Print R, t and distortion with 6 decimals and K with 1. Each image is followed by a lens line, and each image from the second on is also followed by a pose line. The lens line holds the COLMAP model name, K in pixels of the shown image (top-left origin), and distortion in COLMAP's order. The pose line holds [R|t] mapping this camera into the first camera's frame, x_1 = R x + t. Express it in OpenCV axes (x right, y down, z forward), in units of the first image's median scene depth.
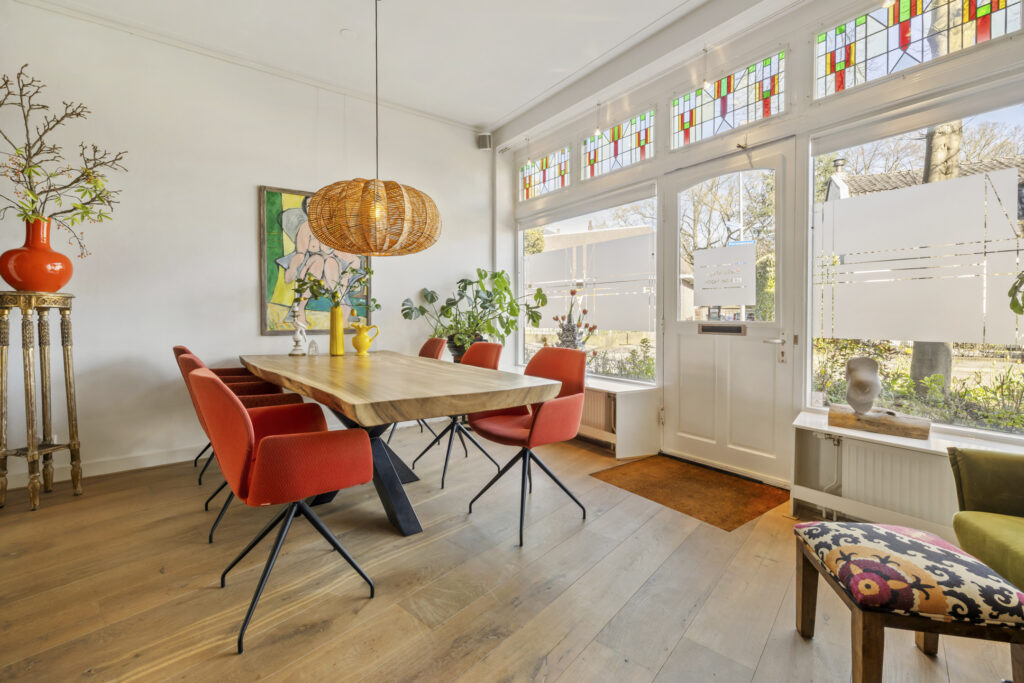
lens RADIAL K [[431.9, 0, 510.6], [0, 431.9, 330.1], [0, 0, 1]] dist [-0.000594, -0.000553]
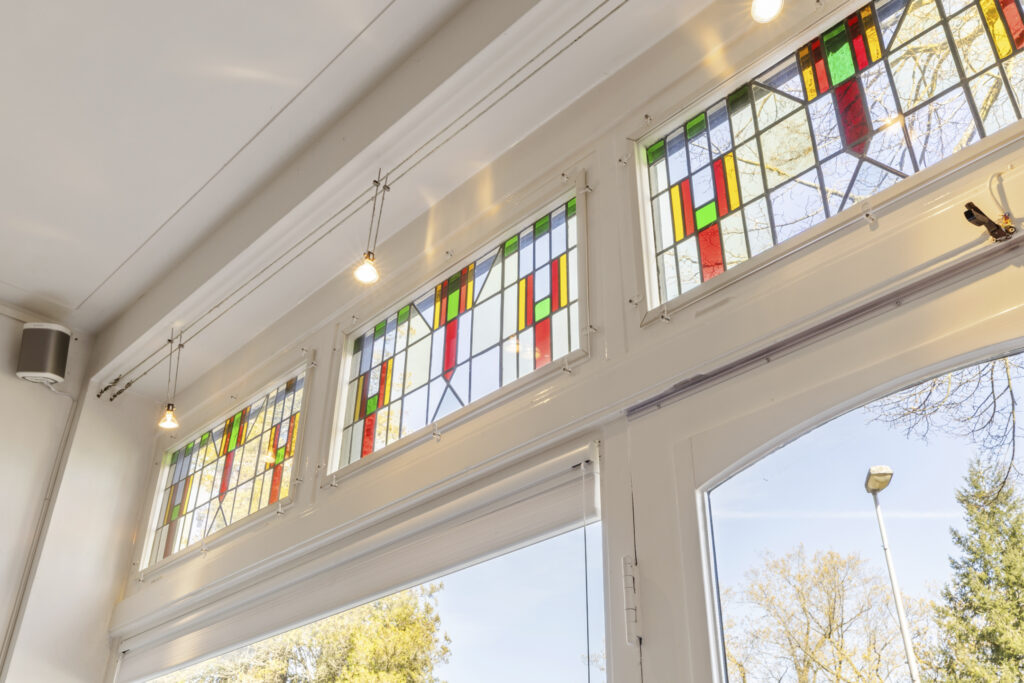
lens RADIAL K [[971.7, 0, 512.0], [0, 971.7, 341.5], [0, 0, 1]] dist [-0.004680, -0.002709]
pose [[0.992040, 0.082165, 0.095428, 0.229483], [-0.014658, 0.827997, -0.560541, -0.116155], [-0.125071, 0.554680, 0.822610, 0.549710]]
